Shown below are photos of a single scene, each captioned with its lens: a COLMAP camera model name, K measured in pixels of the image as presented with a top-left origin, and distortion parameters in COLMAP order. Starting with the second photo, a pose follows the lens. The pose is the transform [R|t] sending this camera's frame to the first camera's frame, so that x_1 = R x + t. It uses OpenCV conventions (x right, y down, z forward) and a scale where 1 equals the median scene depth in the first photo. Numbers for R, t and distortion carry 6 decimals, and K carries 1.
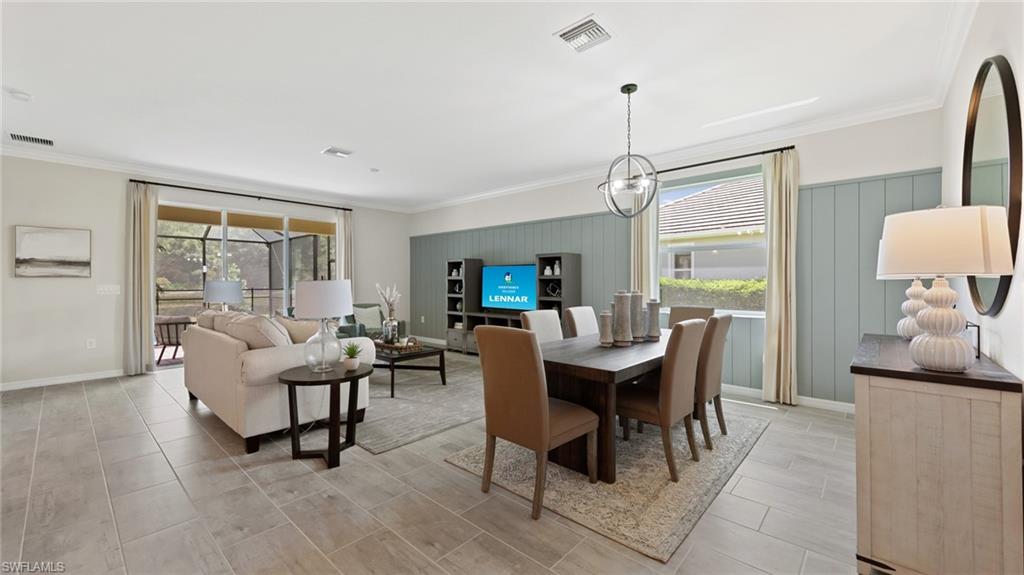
lens RADIAL K [[404.9, 0, 513.6], [0, 404.9, 281.0], [0, 0, 1]] dist [0.005579, -0.000654]
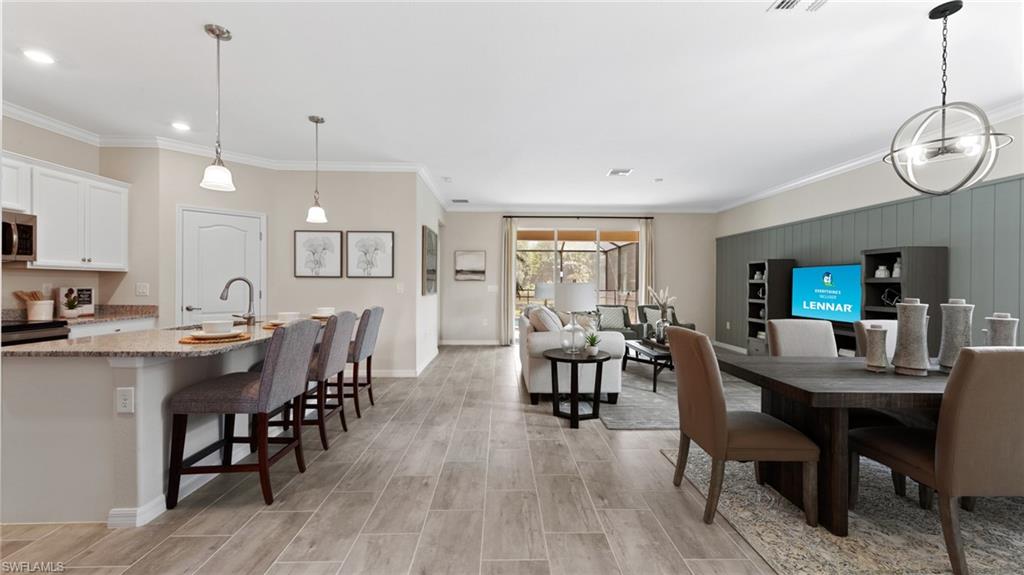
lens RADIAL K [[404.9, 0, 509.8], [0, 404.9, 283.4], [0, 0, 1]] dist [0.005579, -0.000654]
pose [[0.684308, 0.004660, -0.729179, 0.191405], [-0.006395, 0.999979, 0.000389, 0.000355], [0.729165, 0.004397, 0.684323, -0.016445]]
